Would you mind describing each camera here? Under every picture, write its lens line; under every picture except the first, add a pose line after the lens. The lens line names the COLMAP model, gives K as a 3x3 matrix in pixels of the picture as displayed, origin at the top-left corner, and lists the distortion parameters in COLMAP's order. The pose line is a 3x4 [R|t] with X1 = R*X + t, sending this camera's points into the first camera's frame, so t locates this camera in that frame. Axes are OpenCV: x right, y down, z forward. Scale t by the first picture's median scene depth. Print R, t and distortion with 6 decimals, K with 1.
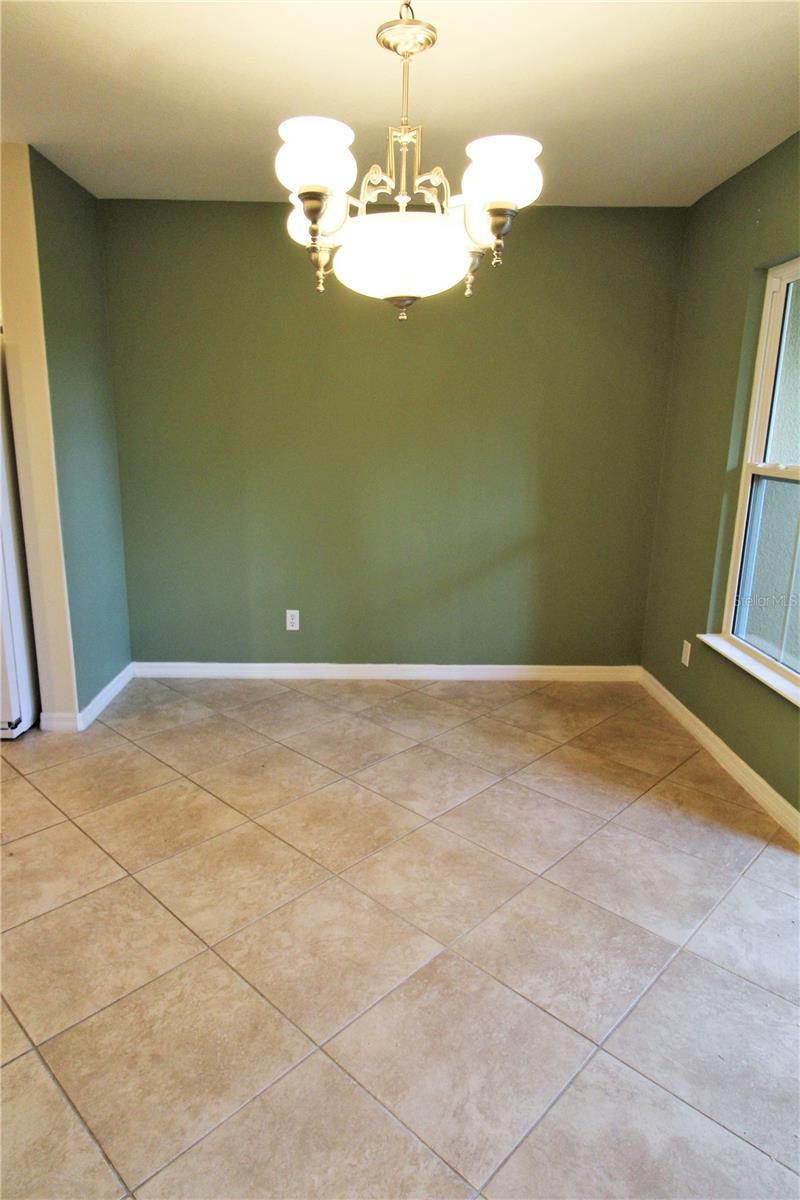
lens RADIAL K [[723.9, 0, 400.0], [0, 723.9, 600.0], [0, 0, 1]] dist [0.000816, -0.001216]
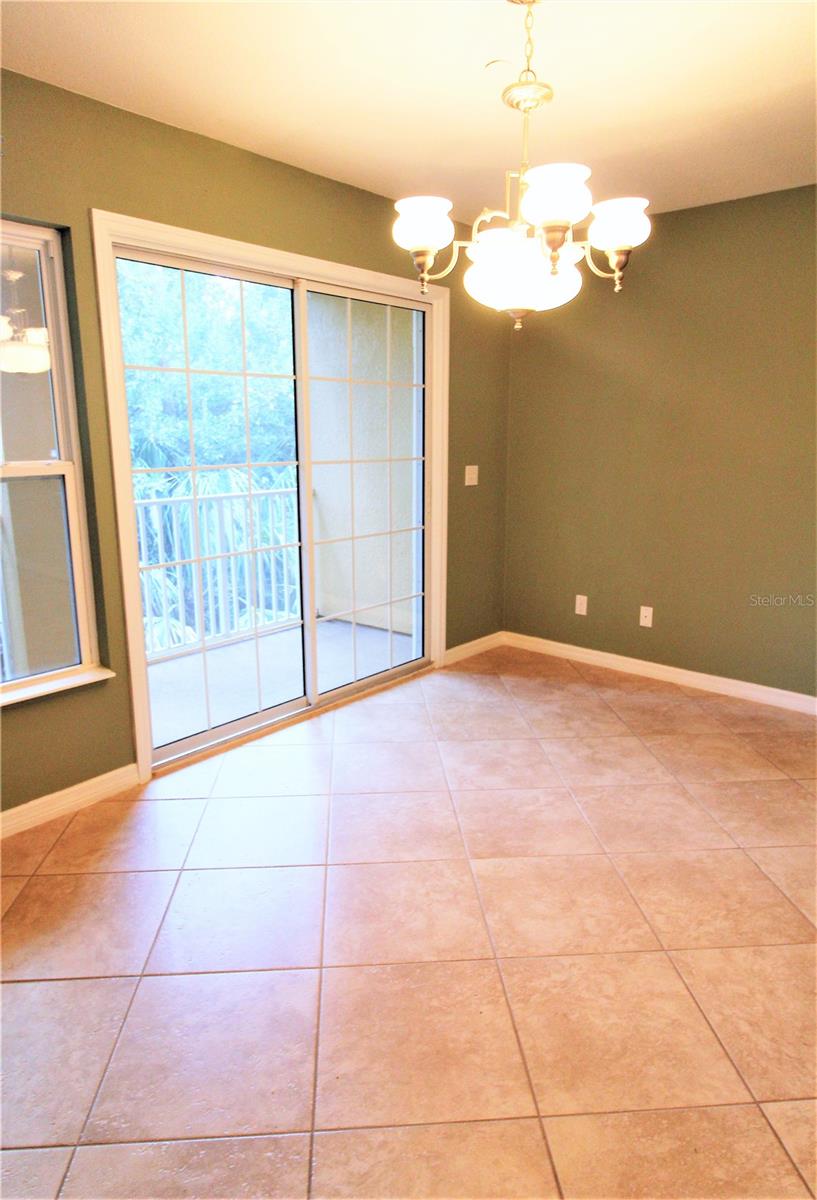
lens RADIAL K [[760.6, 0, 408.5], [0, 760.6, 600.0], [0, 0, 1]] dist [-0.002600, -0.002412]
pose [[-0.751611, -0.157032, 0.640642, -0.501201], [0.149973, 0.905127, 0.397812, -0.344522], [-0.642331, 0.395078, -0.656753, 1.464409]]
